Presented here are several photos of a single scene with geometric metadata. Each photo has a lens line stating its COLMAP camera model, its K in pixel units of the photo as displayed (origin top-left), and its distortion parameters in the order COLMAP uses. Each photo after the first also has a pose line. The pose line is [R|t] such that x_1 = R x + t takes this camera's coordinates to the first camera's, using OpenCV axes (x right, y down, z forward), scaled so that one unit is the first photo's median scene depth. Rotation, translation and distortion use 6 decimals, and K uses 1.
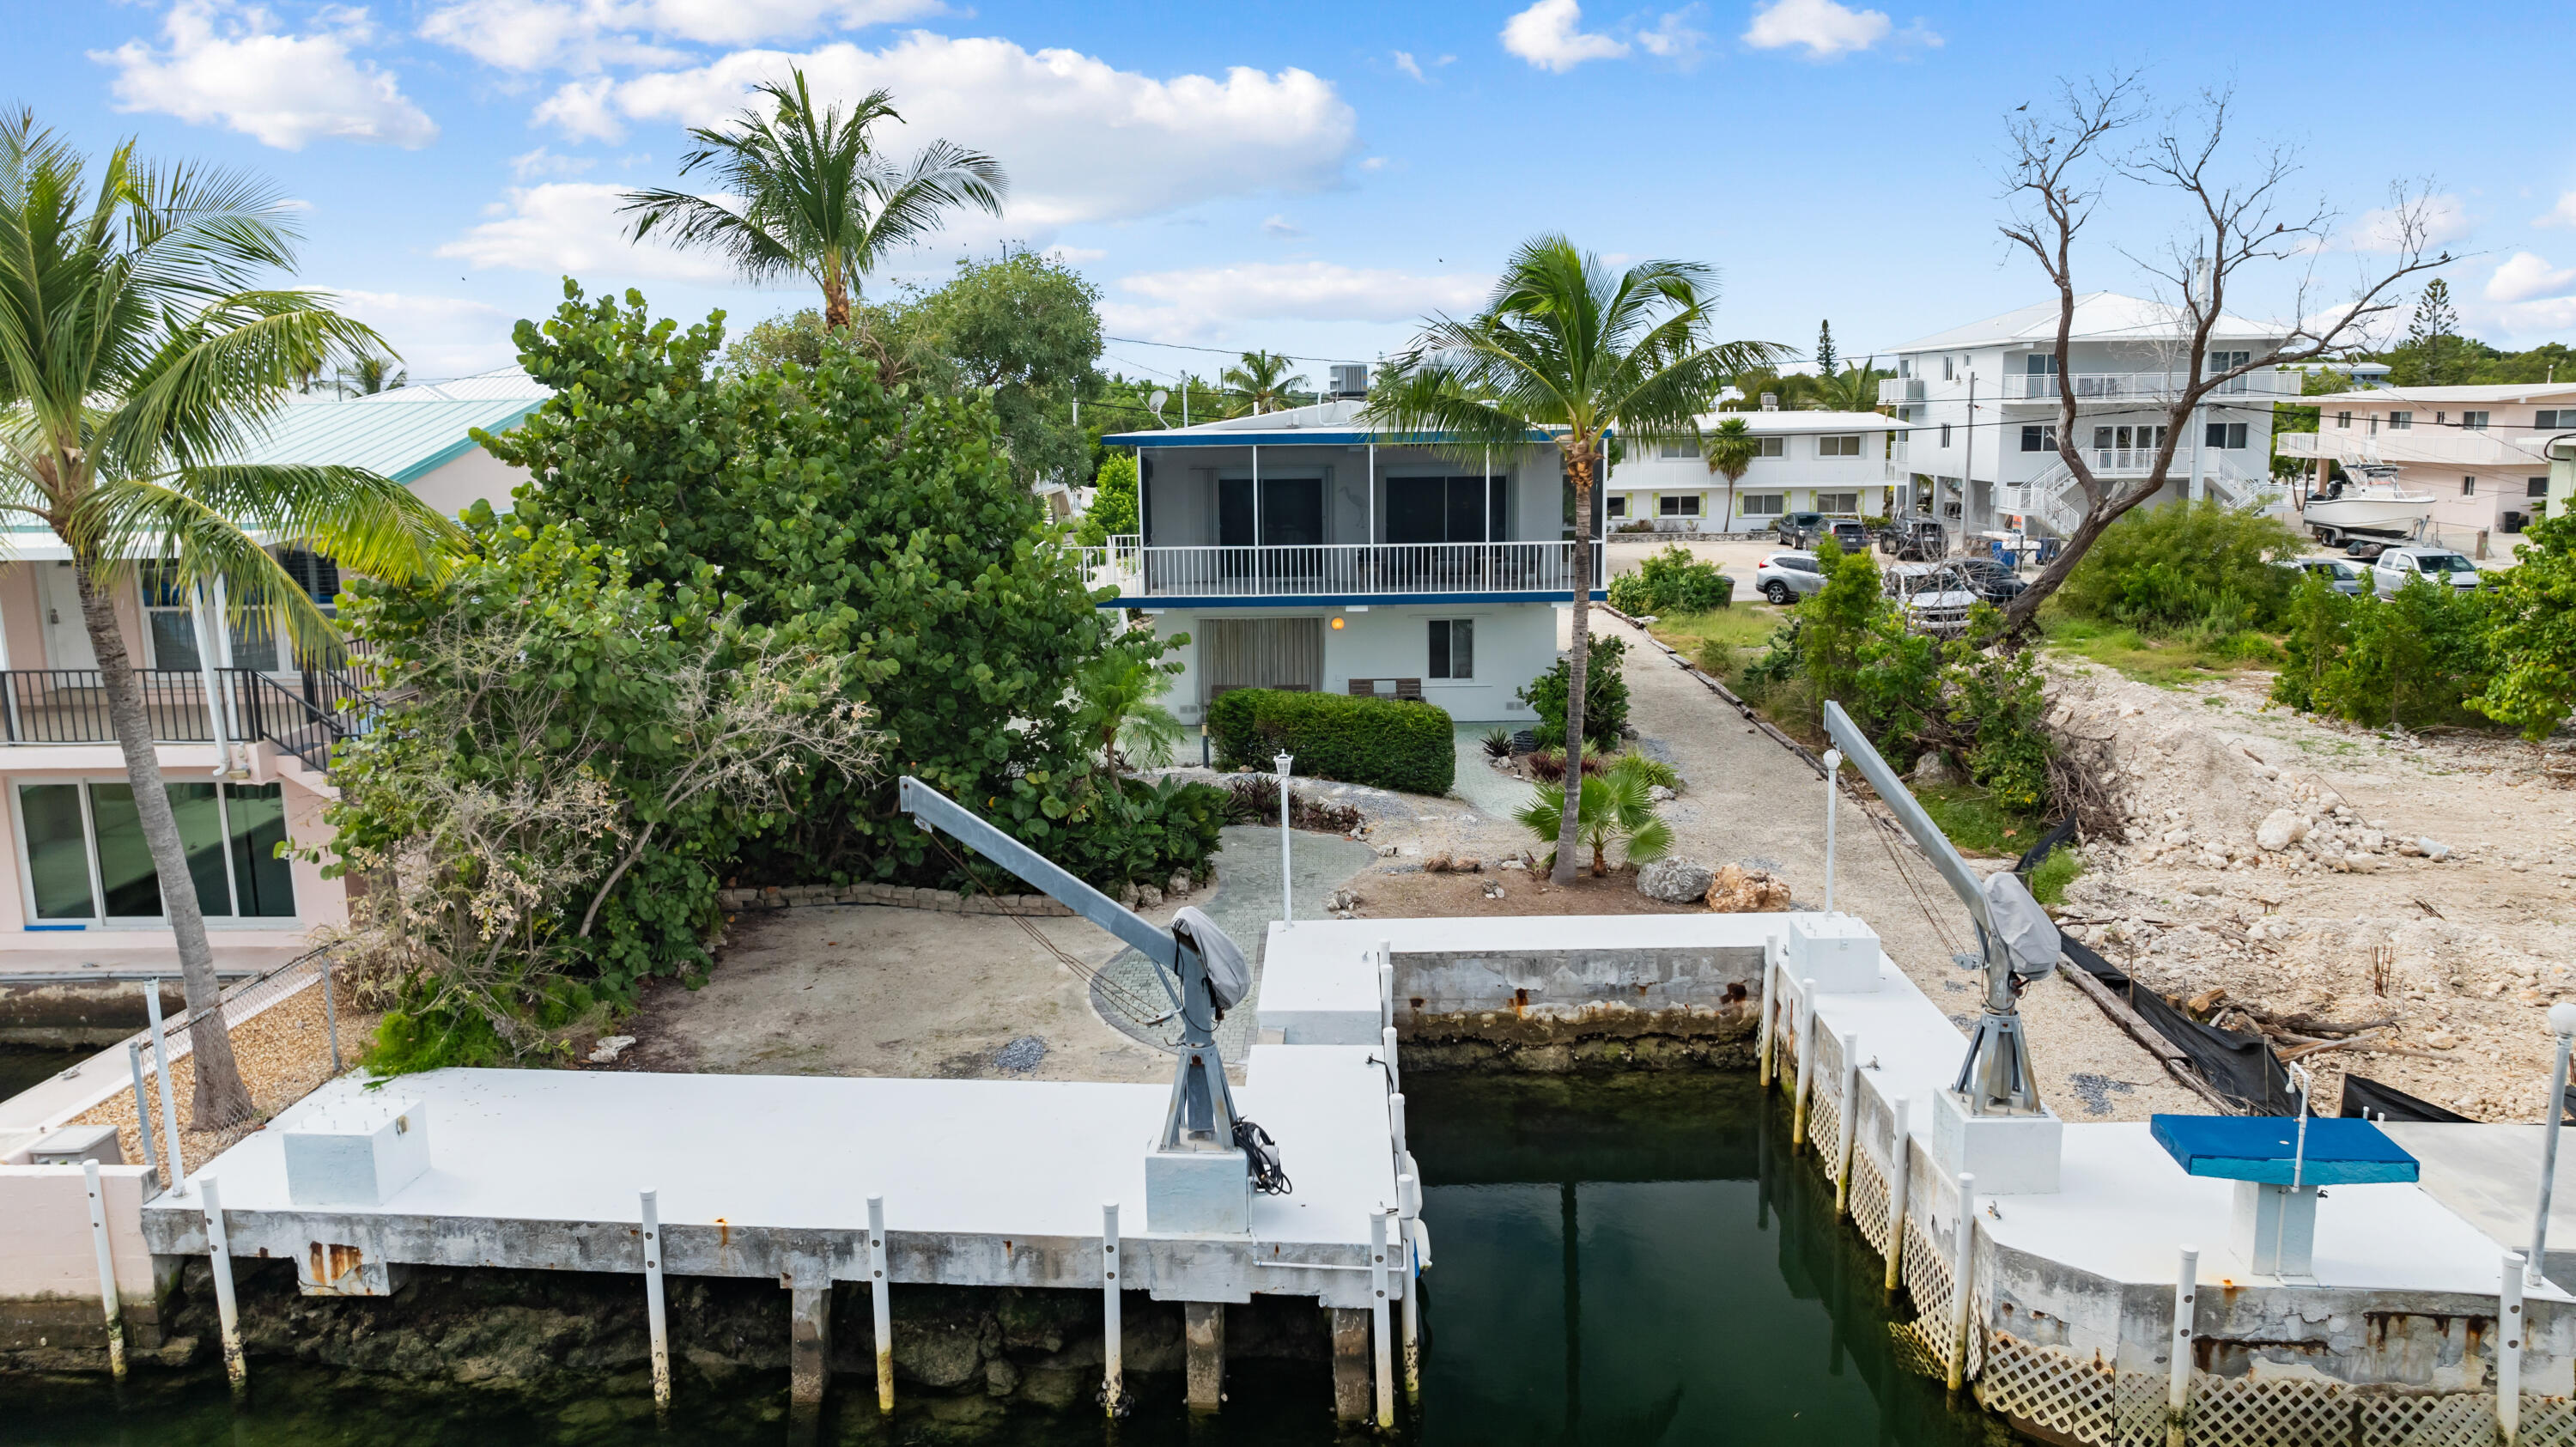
lens RADIAL K [[1821.8, 0, 1288.0], [0, 1821.8, 723.5], [0, 0, 1]] dist [-0.074549, 0.088665]
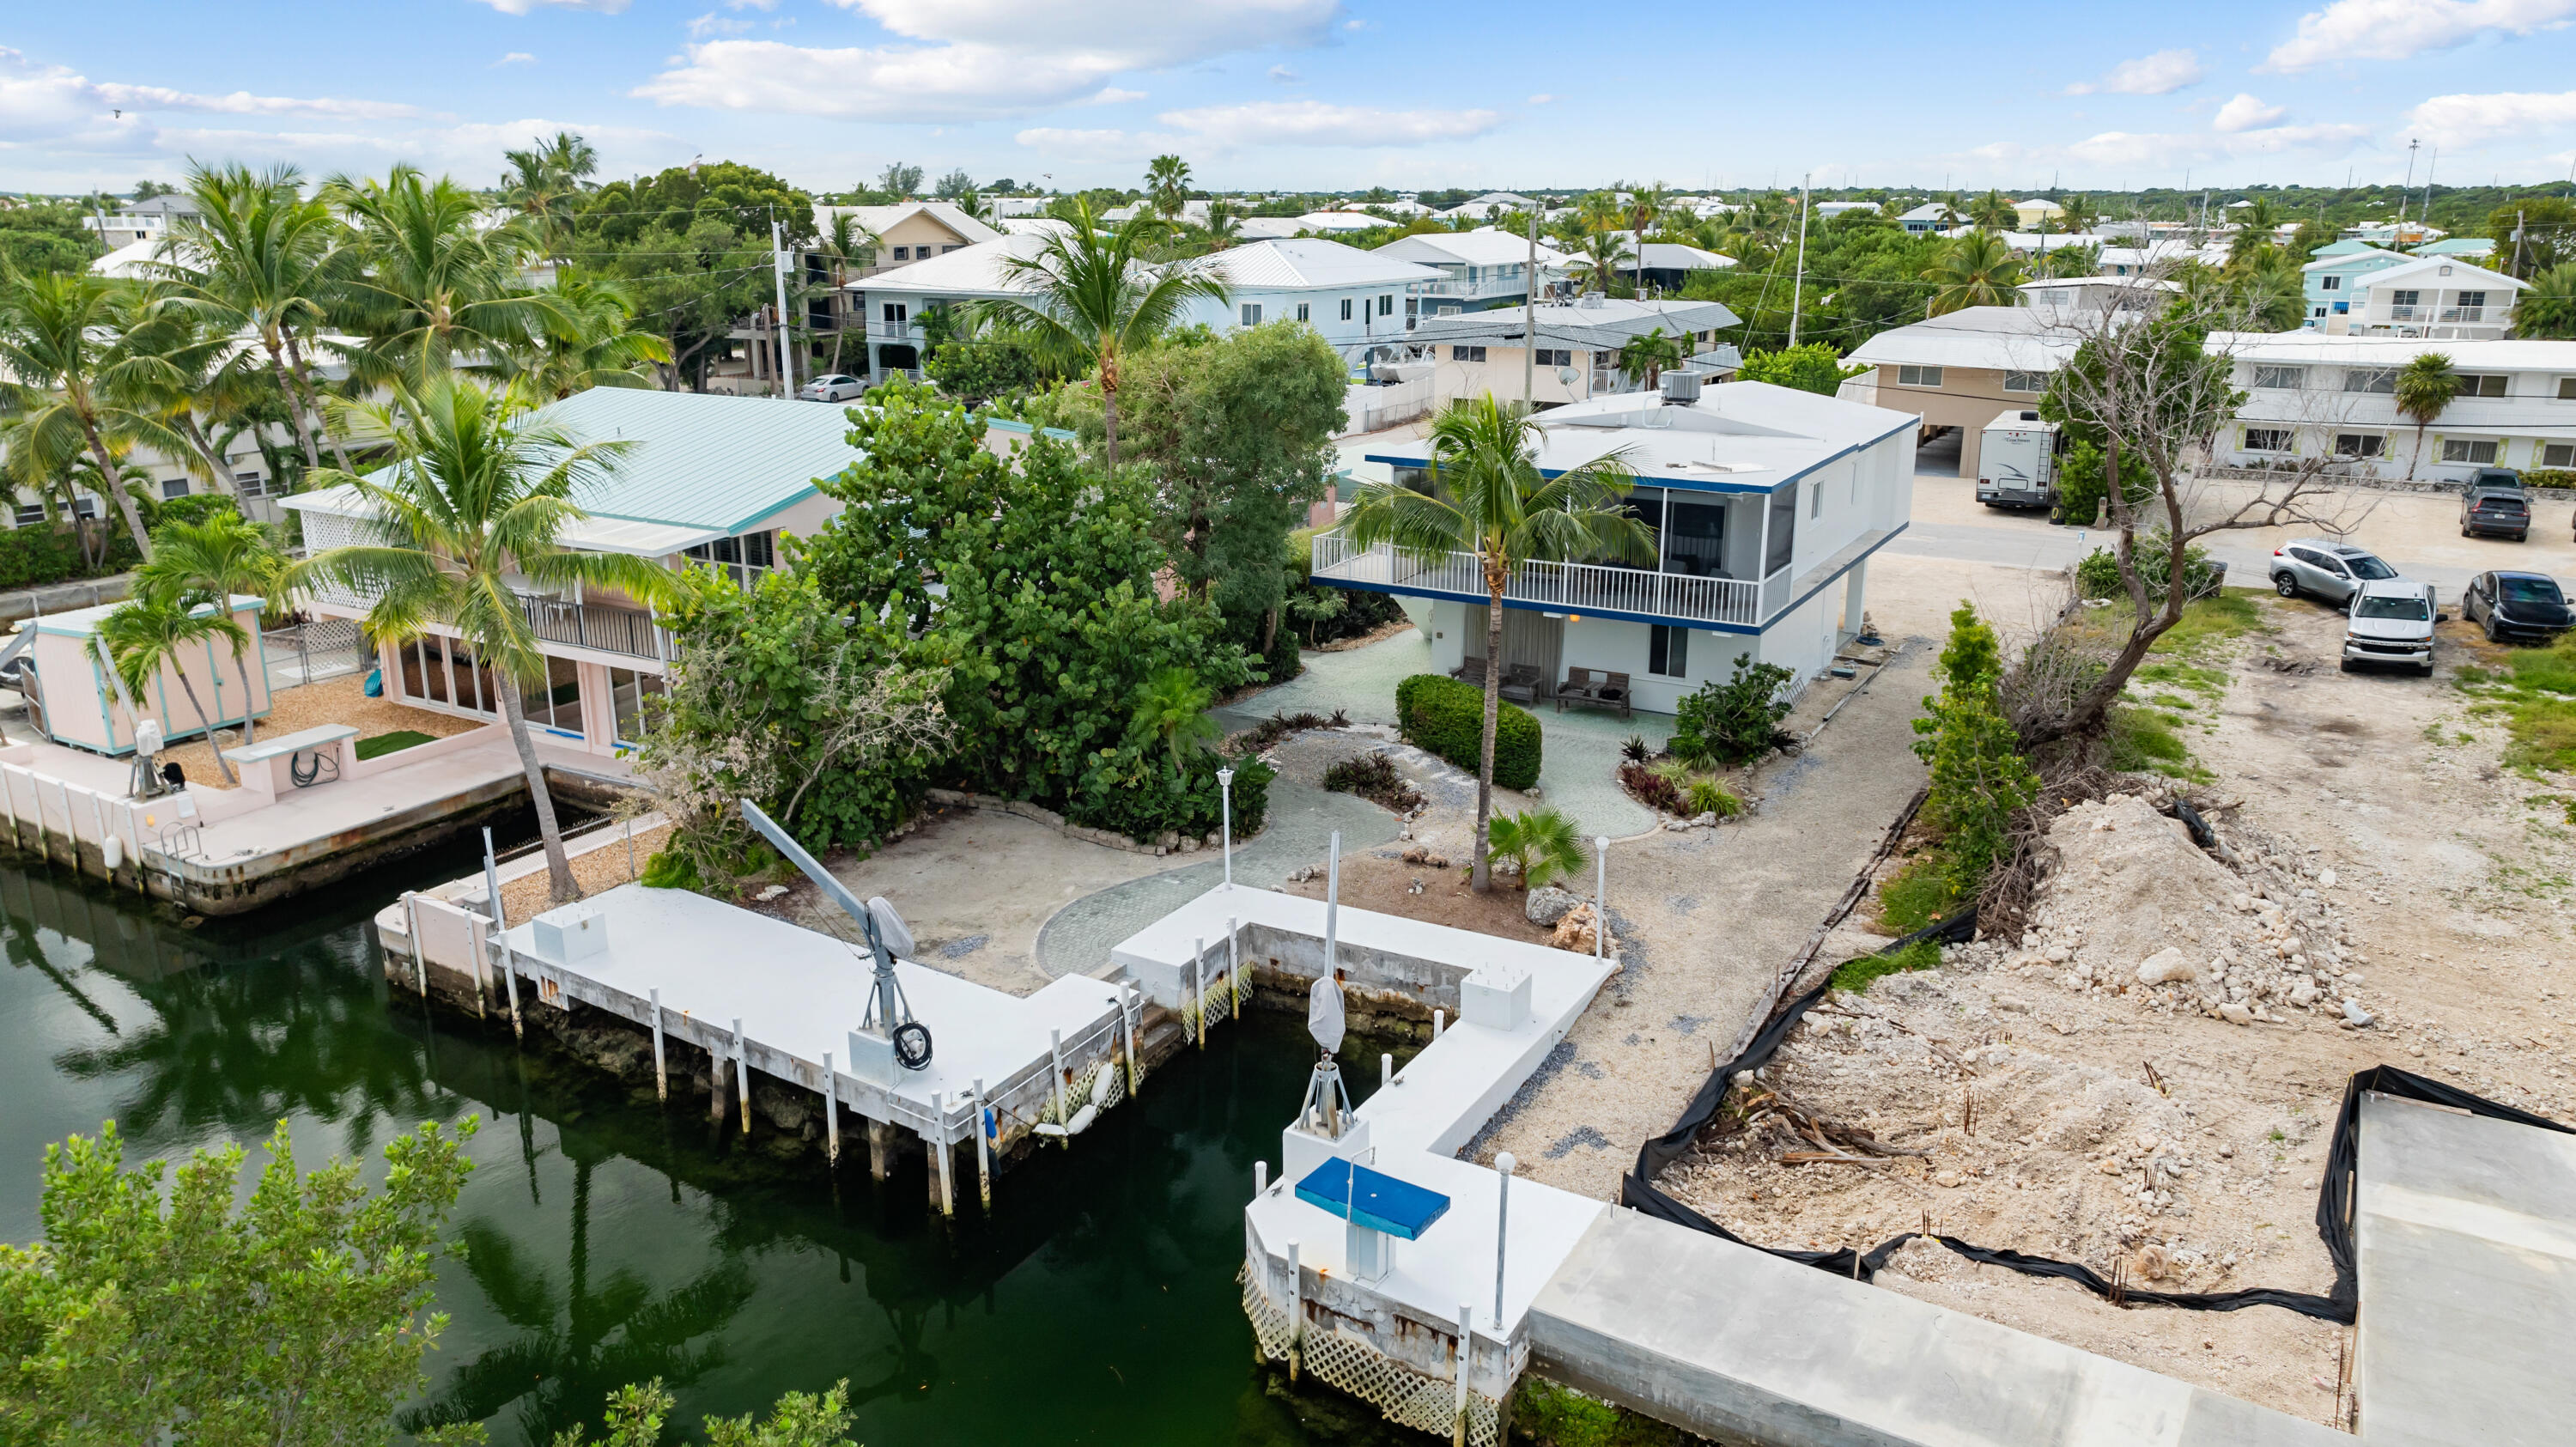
lens RADIAL K [[1833.3, 0, 1302.2], [0, 1833.3, 718.8], [0, 0, 1]] dist [-0.052803, 0.032902]
pose [[0.879002, 0.149060, -0.452920, 0.787044], [-0.096343, 0.985811, 0.137461, -0.255319], [0.466983, -0.077193, 0.880891, -0.246335]]
